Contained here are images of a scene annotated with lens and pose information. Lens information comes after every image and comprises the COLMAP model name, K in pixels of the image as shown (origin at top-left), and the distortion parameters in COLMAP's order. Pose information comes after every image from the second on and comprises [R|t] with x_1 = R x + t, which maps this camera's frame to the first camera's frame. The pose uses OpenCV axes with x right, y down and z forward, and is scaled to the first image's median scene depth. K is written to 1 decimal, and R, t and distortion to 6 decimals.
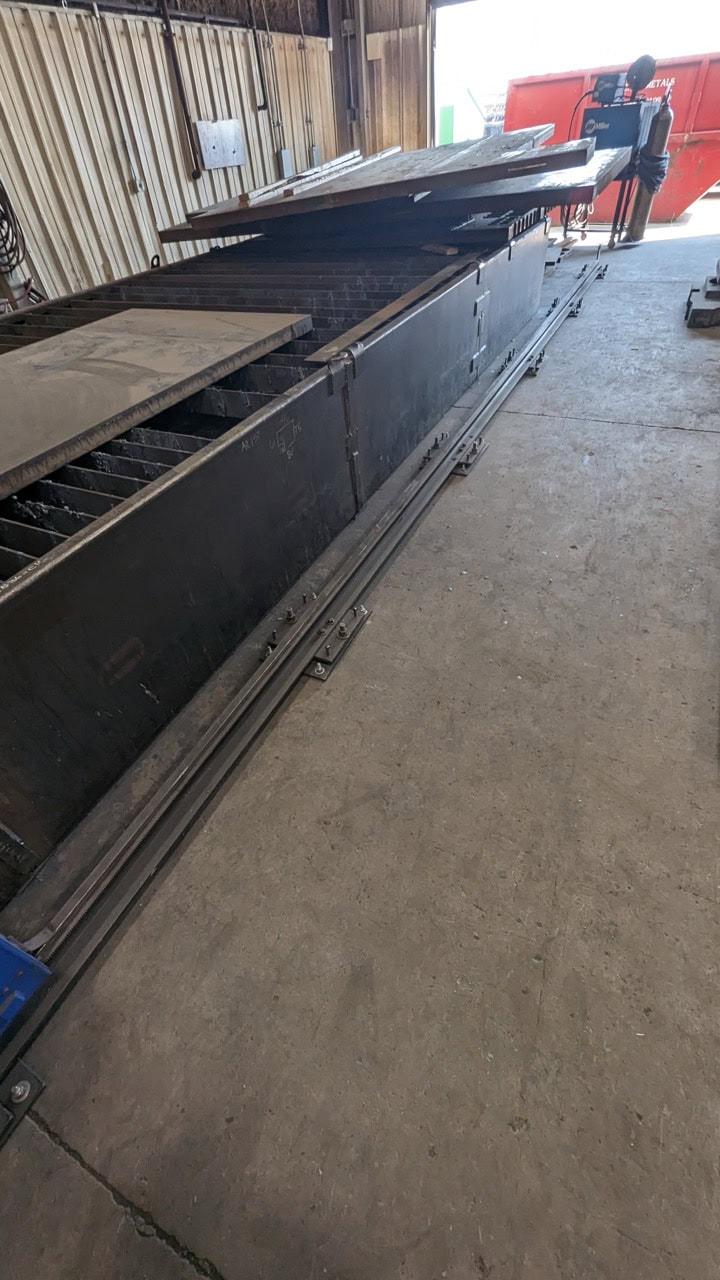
lens RADIAL K [[531.5, 0, 352.4], [0, 531.5, 630.8], [0, 0, 1]] dist [0.004995, -0.001818]
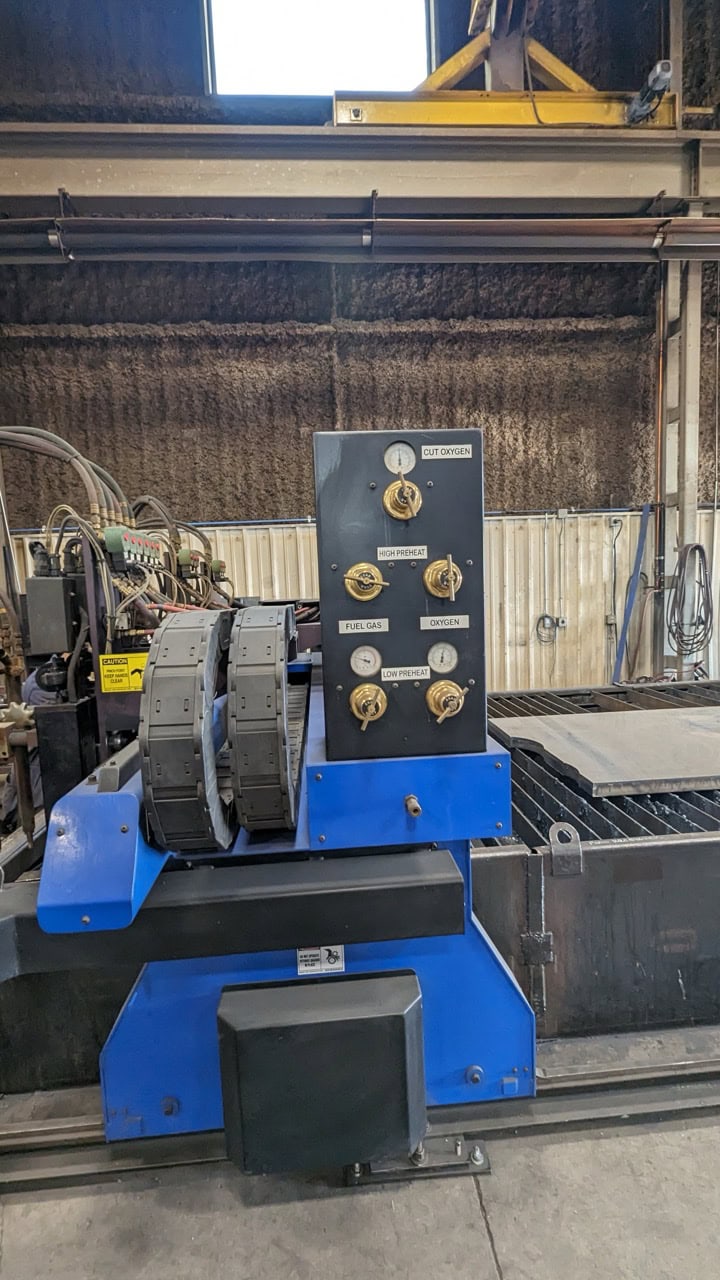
lens RADIAL K [[531.5, 0, 348.2], [0, 531.5, 639.7], [0, 0, 1]] dist [0.004995, -0.001818]
pose [[0.503557, 0.137729, -0.852913, 0.144857], [-0.586055, 0.779810, -0.220081, 0.220325], [0.634799, 0.610677, 0.473396, -0.484925]]
